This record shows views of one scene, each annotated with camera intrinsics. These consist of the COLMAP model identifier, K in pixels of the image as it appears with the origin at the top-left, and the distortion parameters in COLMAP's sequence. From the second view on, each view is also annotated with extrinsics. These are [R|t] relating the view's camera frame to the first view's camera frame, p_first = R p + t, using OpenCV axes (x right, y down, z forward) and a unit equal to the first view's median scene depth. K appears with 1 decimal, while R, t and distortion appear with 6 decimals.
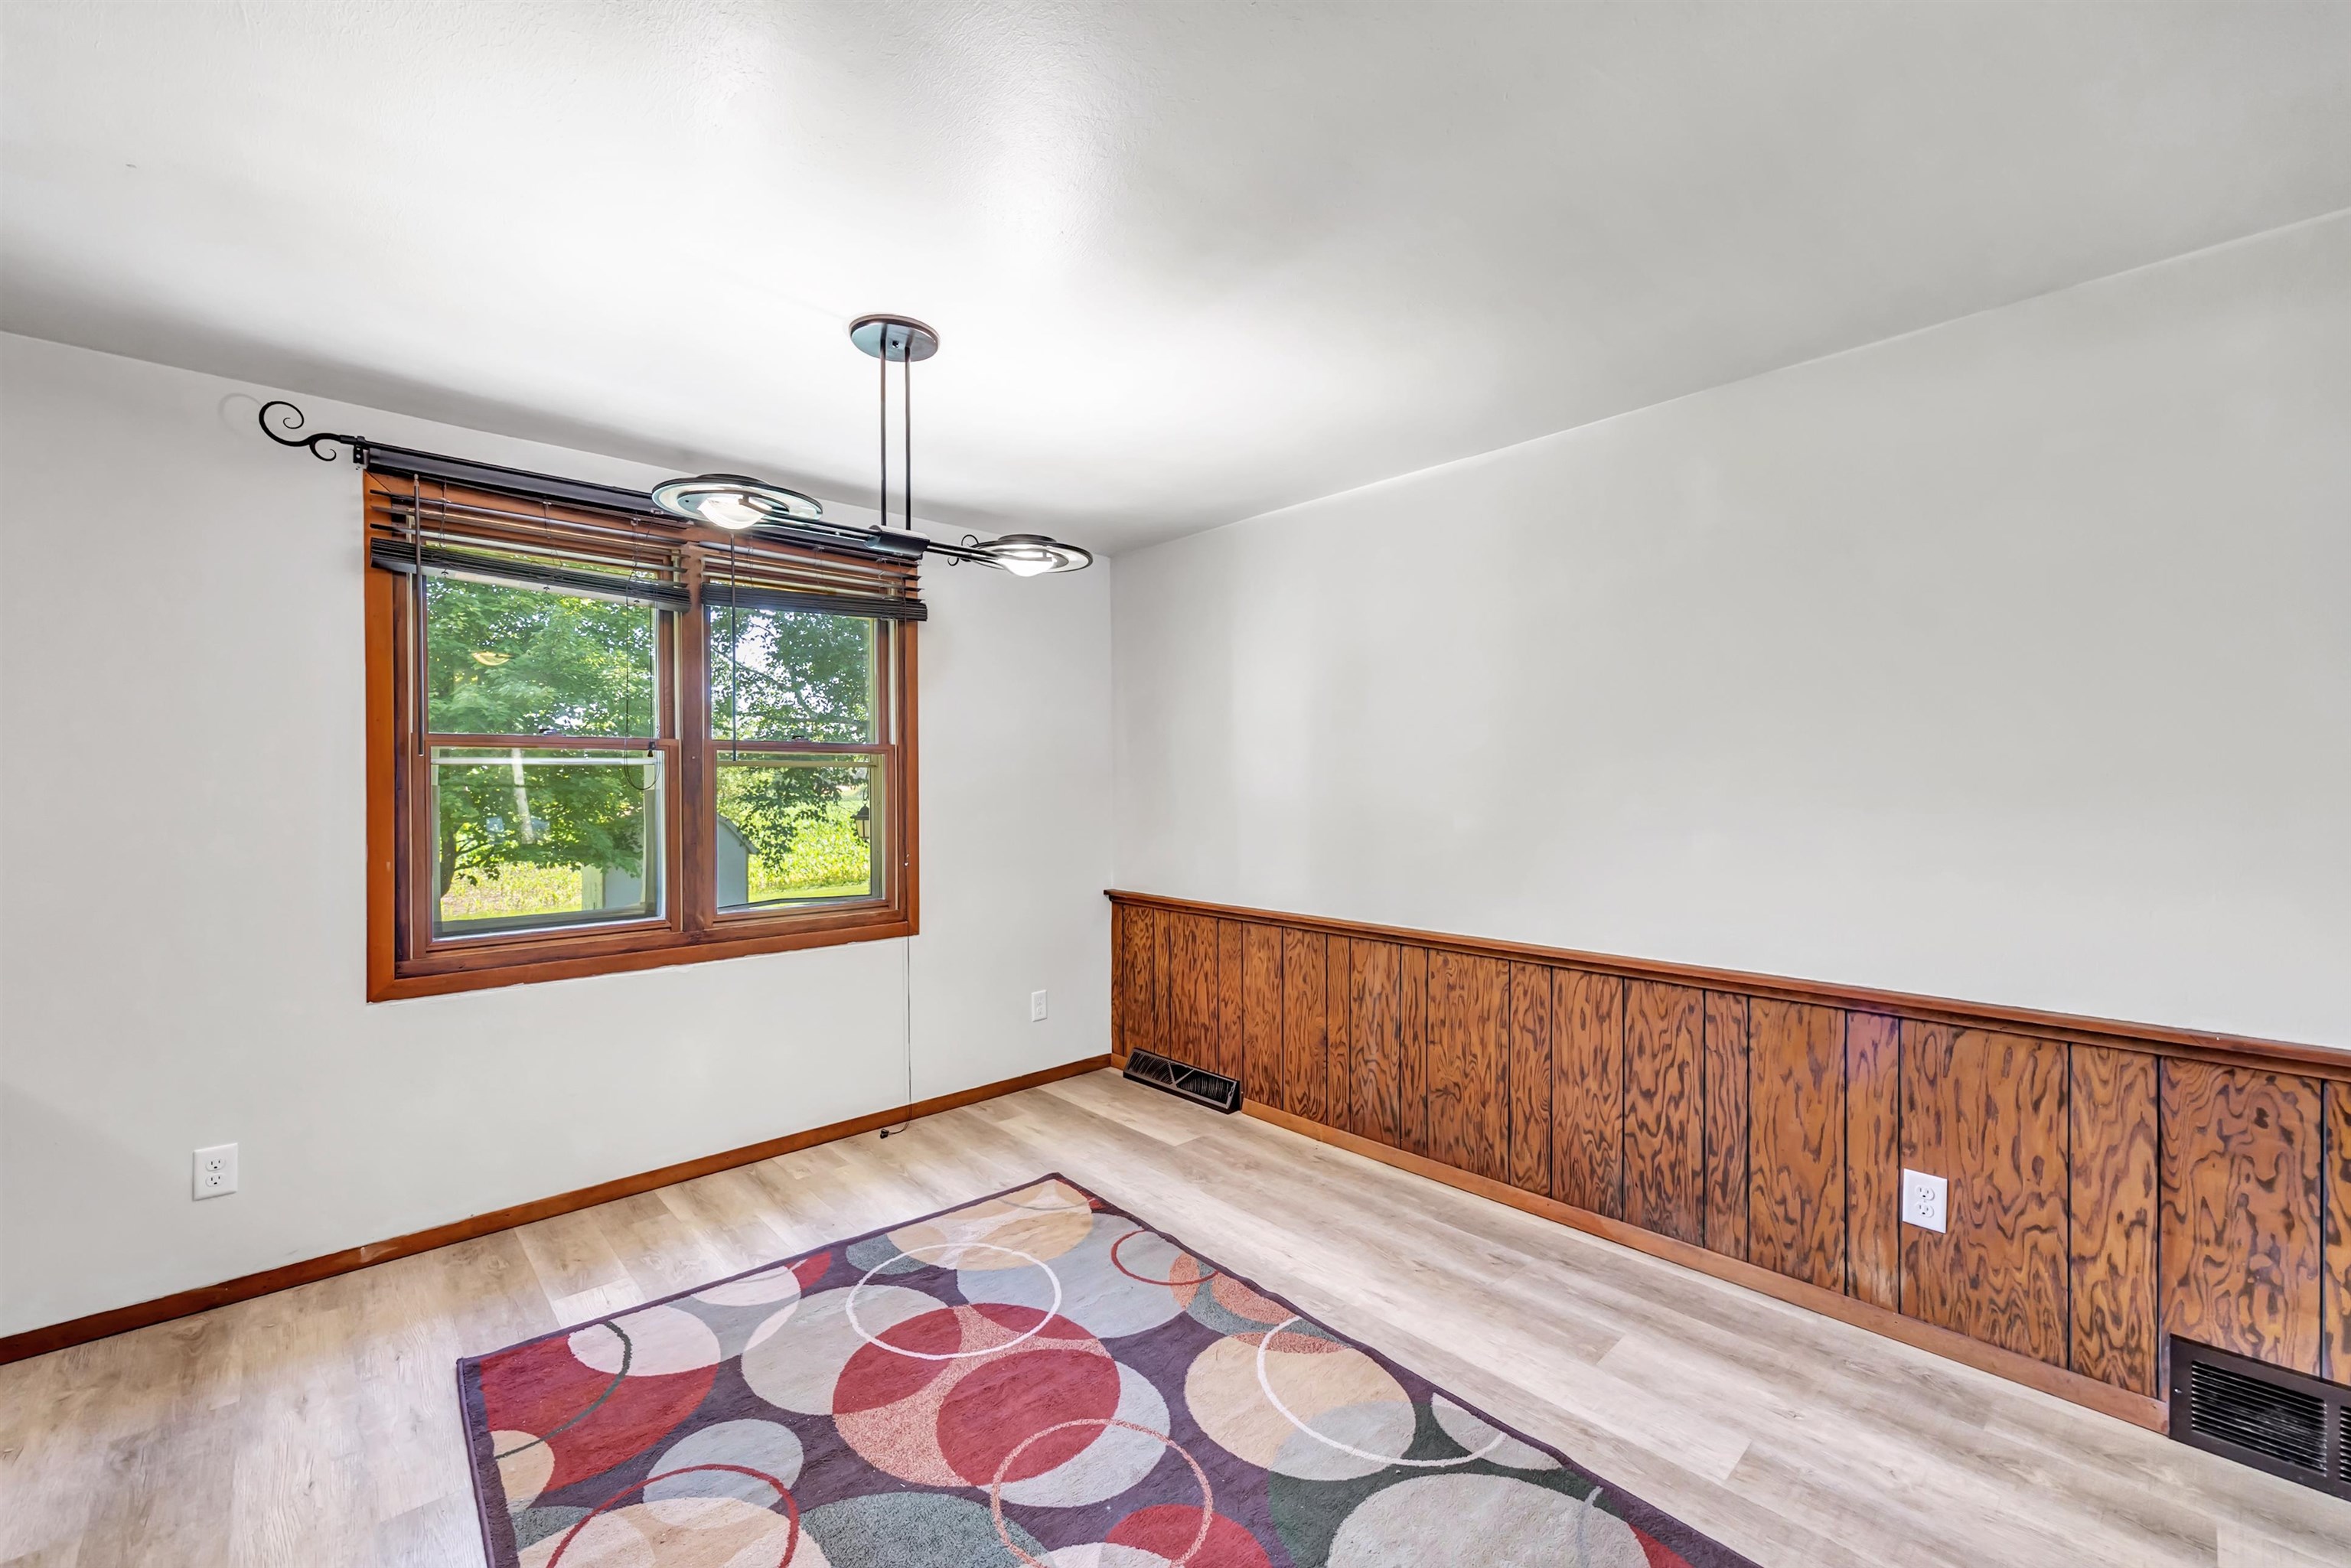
lens RADIAL K [[964.4, 0, 1167.2], [0, 964.4, 777.7], [0, 0, 1]] dist [0.000364, 0.000388]
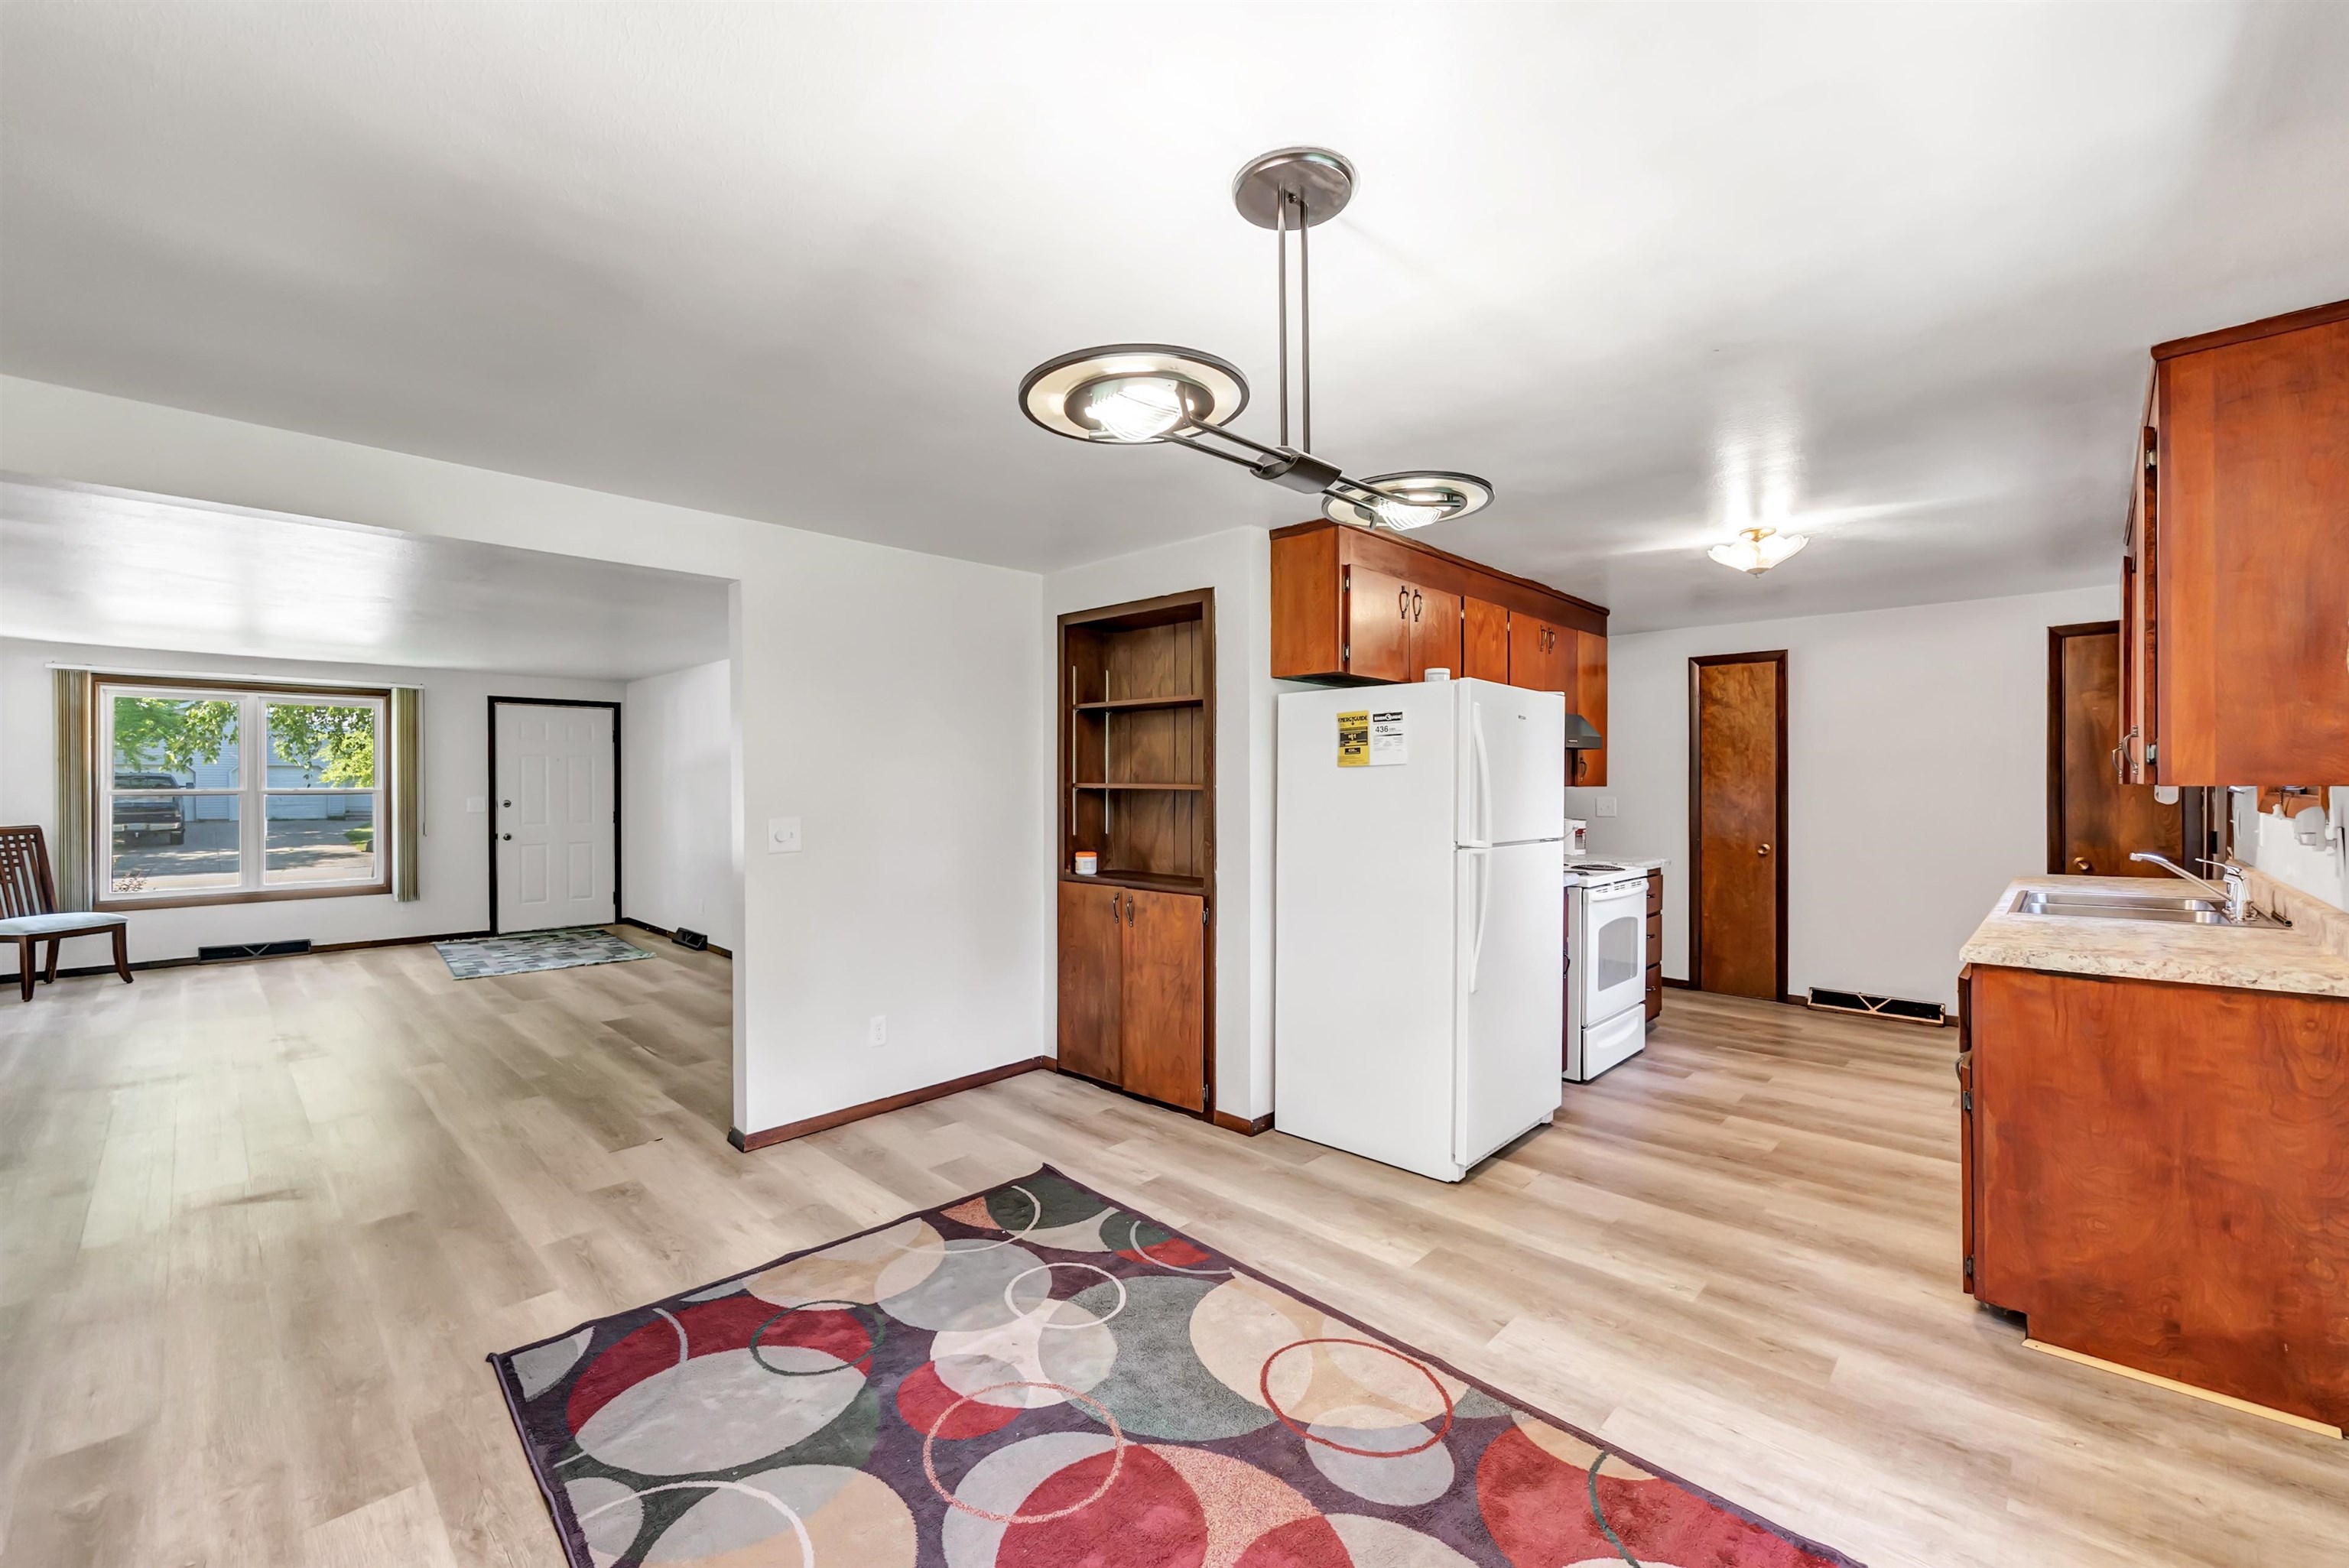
lens RADIAL K [[949.9, 0, 1161.4], [0, 949.9, 786.6], [0, 0, 1]] dist [-0.001270, -0.000501]
pose [[-0.998725, 0.001537, -0.050463, -0.163294], [0.001226, 0.999980, 0.006186, -0.021393], [0.050472, 0.006117, -0.998707, 1.987142]]
